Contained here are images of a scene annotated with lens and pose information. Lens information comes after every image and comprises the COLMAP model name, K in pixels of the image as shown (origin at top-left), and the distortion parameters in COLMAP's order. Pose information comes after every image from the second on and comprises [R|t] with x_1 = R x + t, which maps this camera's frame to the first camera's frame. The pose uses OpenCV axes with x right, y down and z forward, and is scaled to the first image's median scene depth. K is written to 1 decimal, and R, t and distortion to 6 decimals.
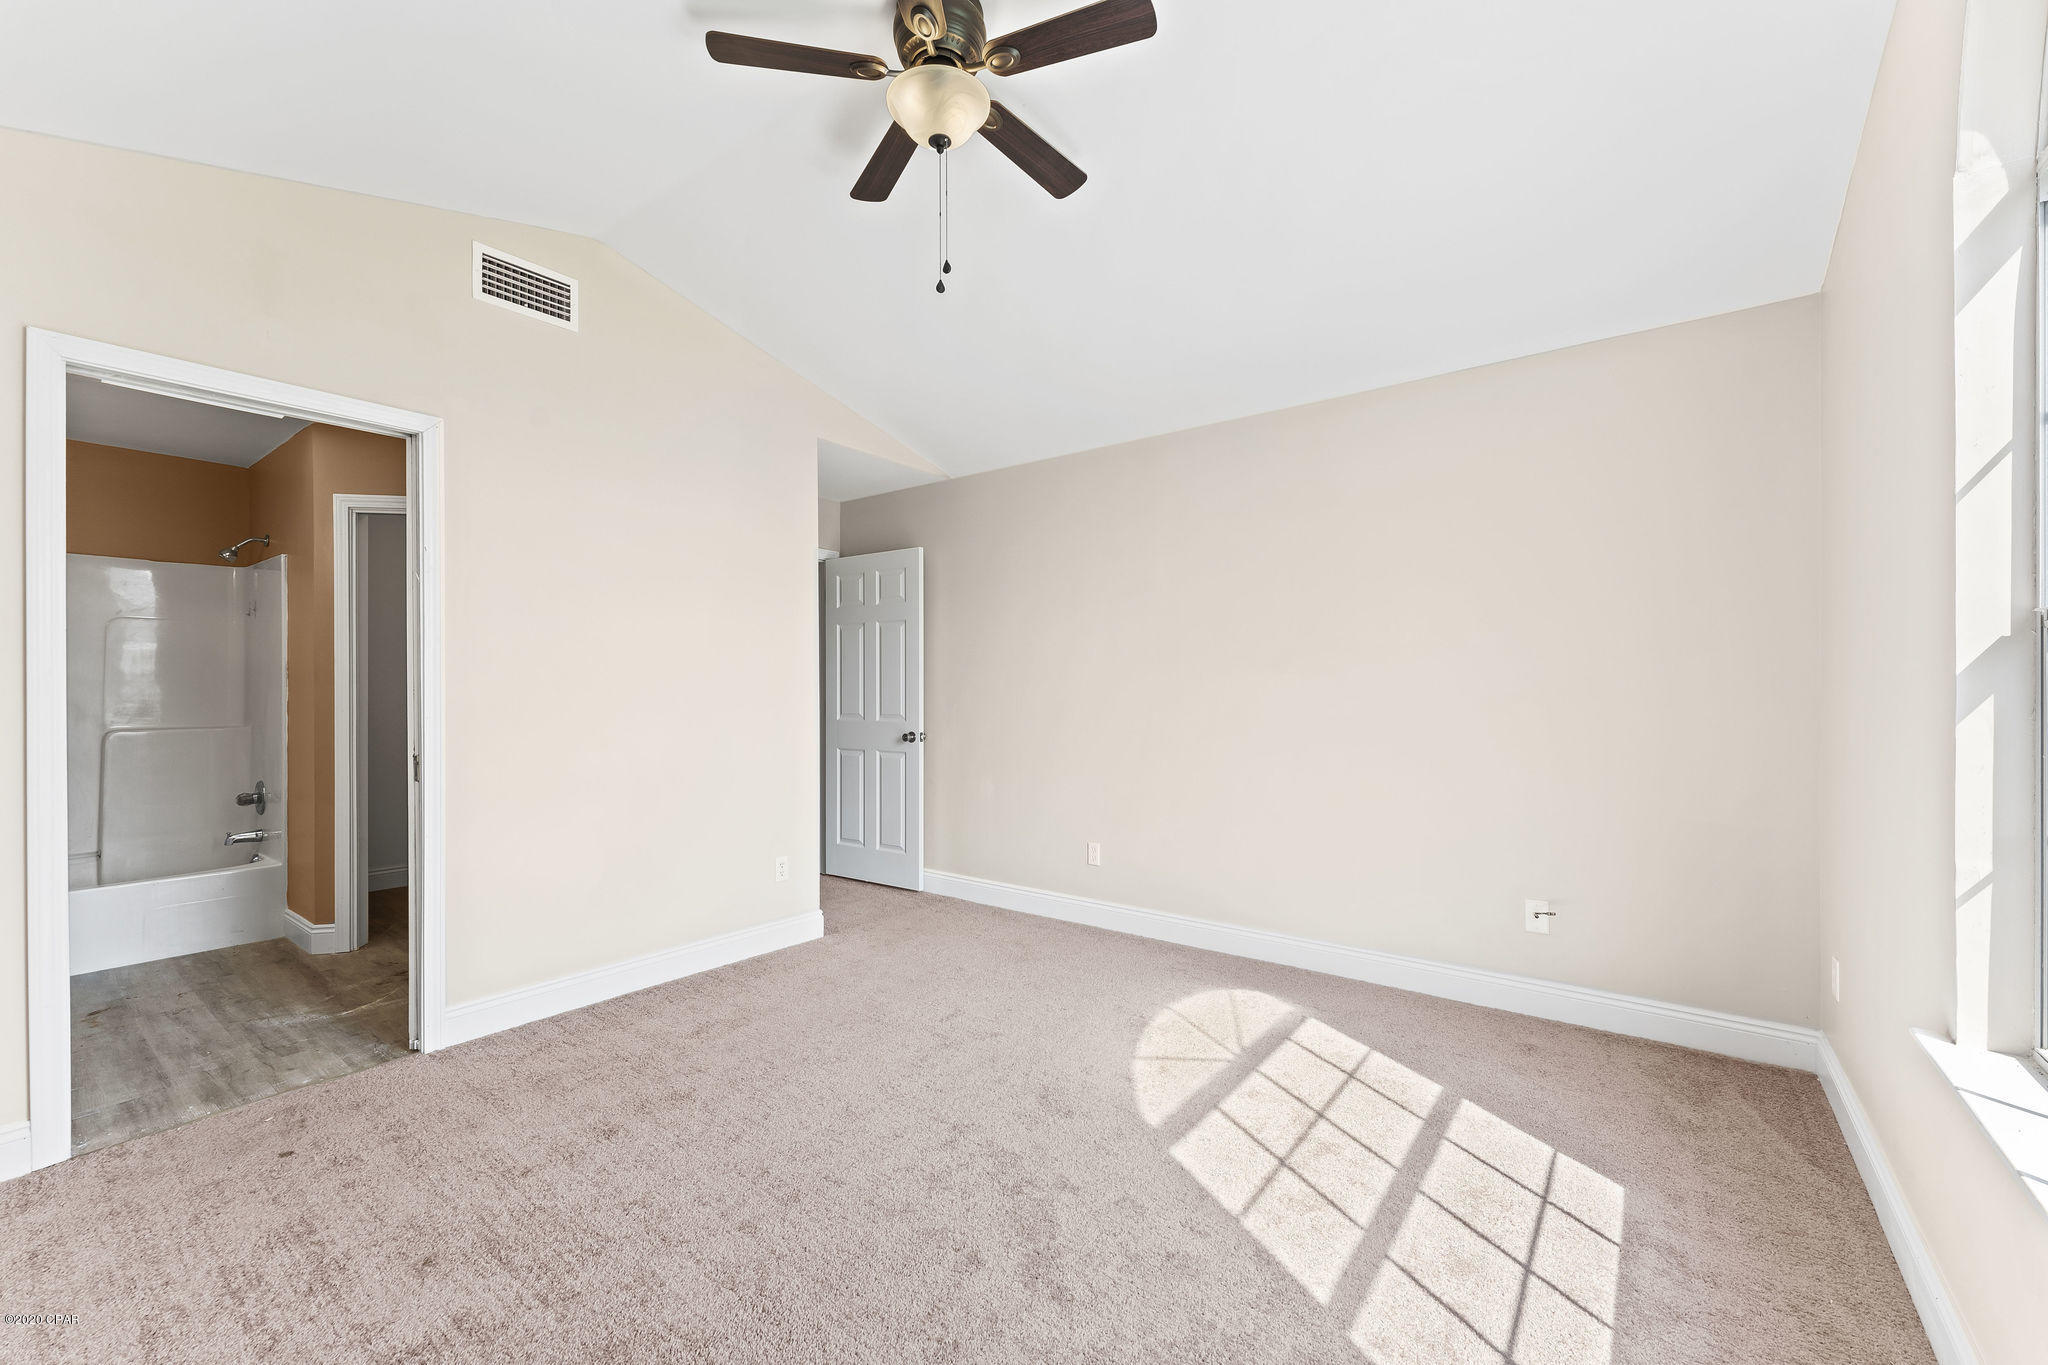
lens RADIAL K [[827.8, 0, 1021.5], [0, 827.8, 703.0], [0, 0, 1]] dist [0.001416, -0.000296]
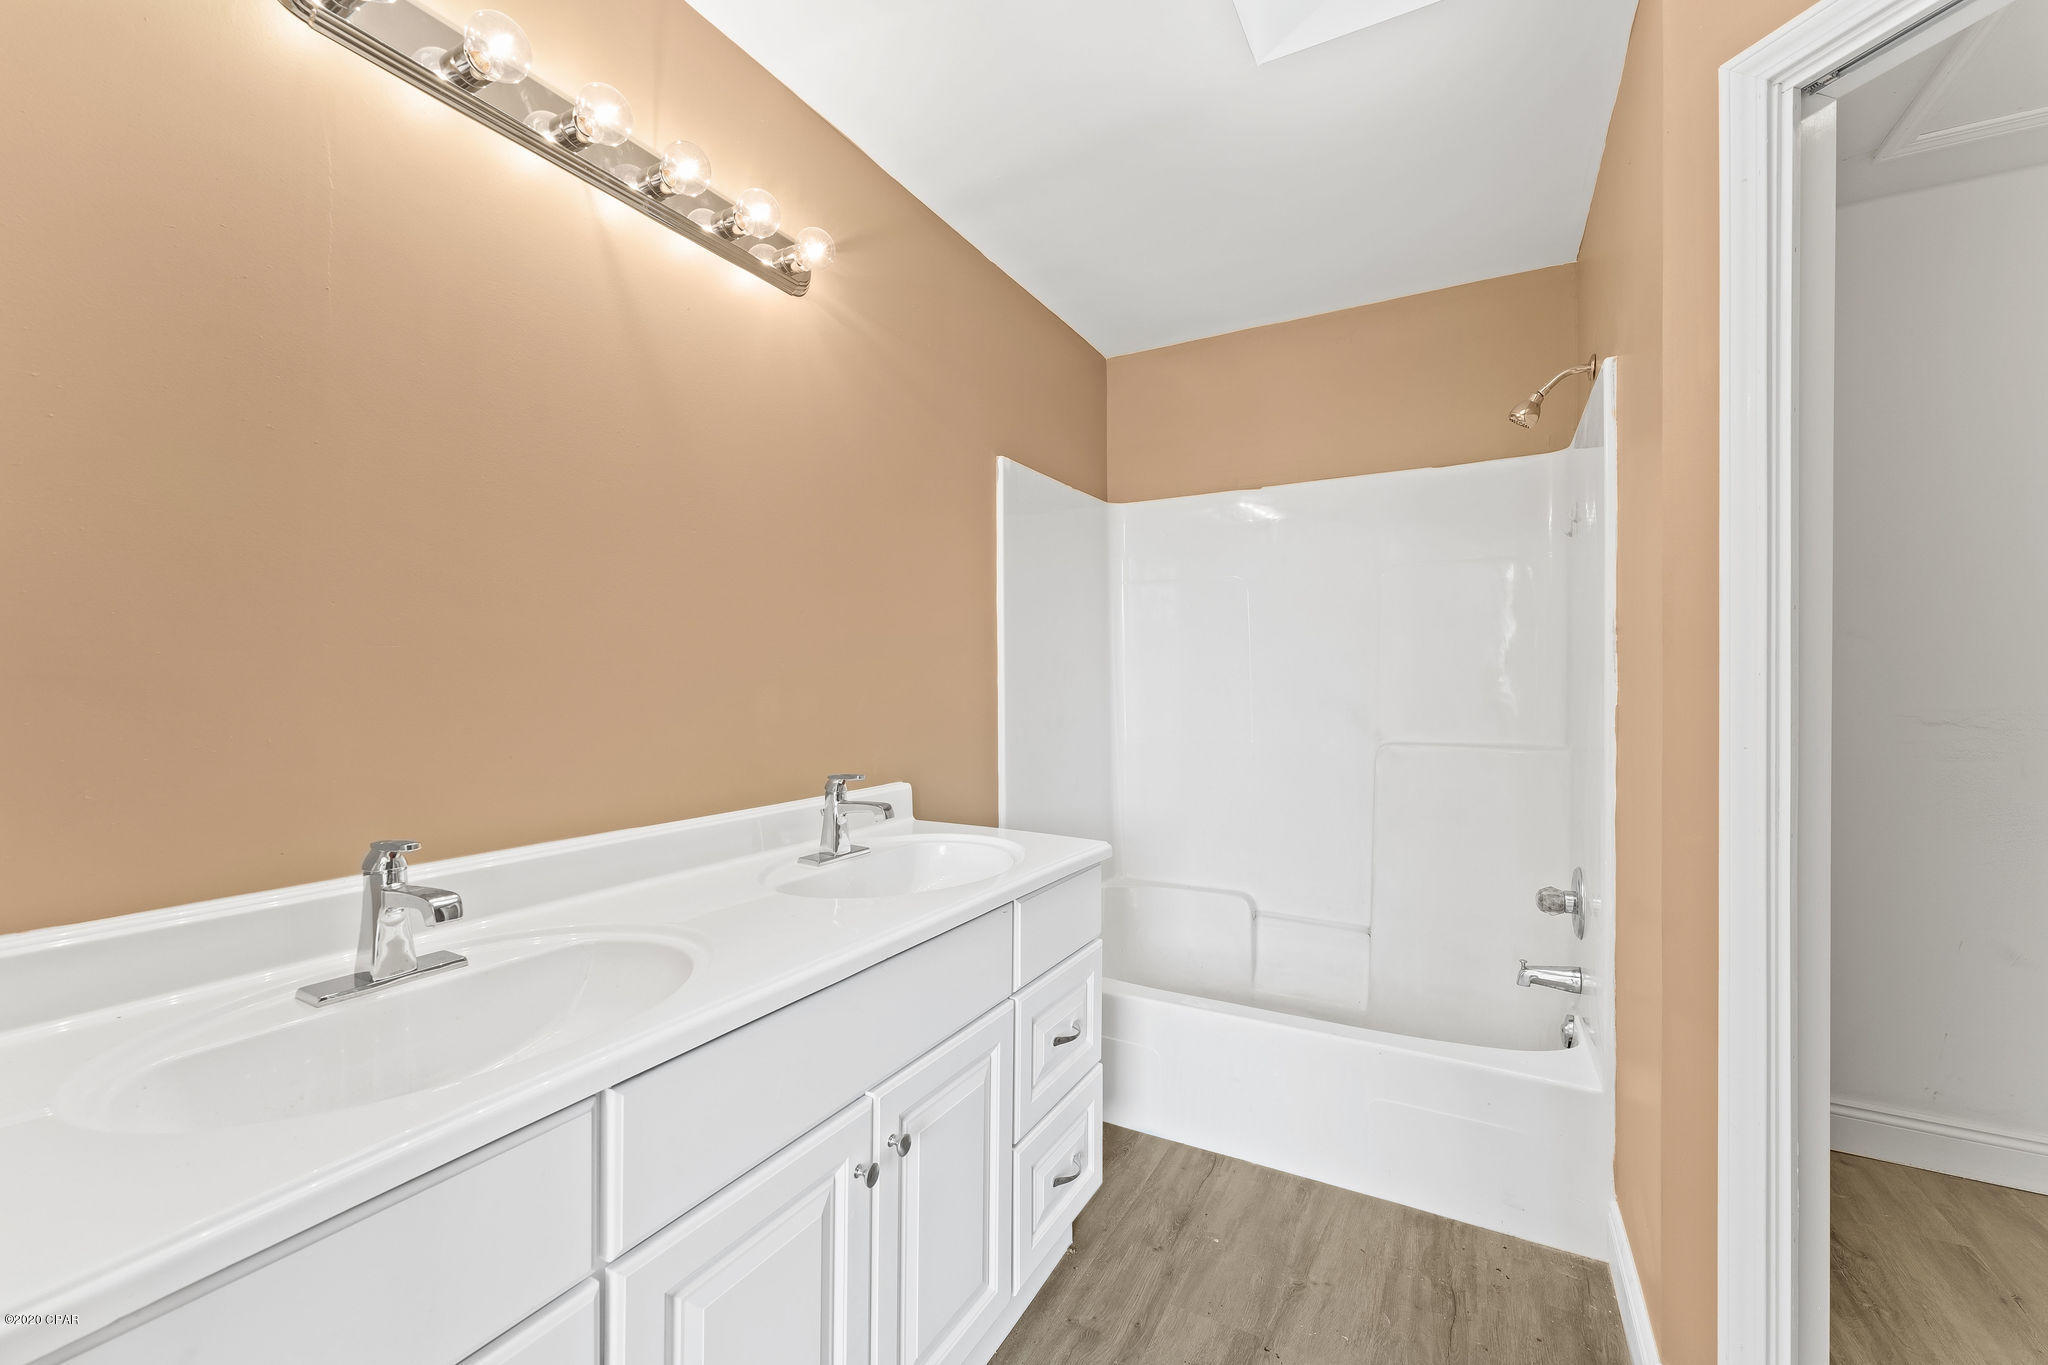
lens RADIAL K [[827.8, 0, 1024.1], [0, 827.8, 692.1], [0, 0, 1]] dist [0.001416, -0.000296]
pose [[0.141133, 0.005102, -0.989977, -0.505555], [-0.005713, 0.999974, 0.004339, -0.009402], [0.989974, 0.005044, 0.141159, 0.634723]]
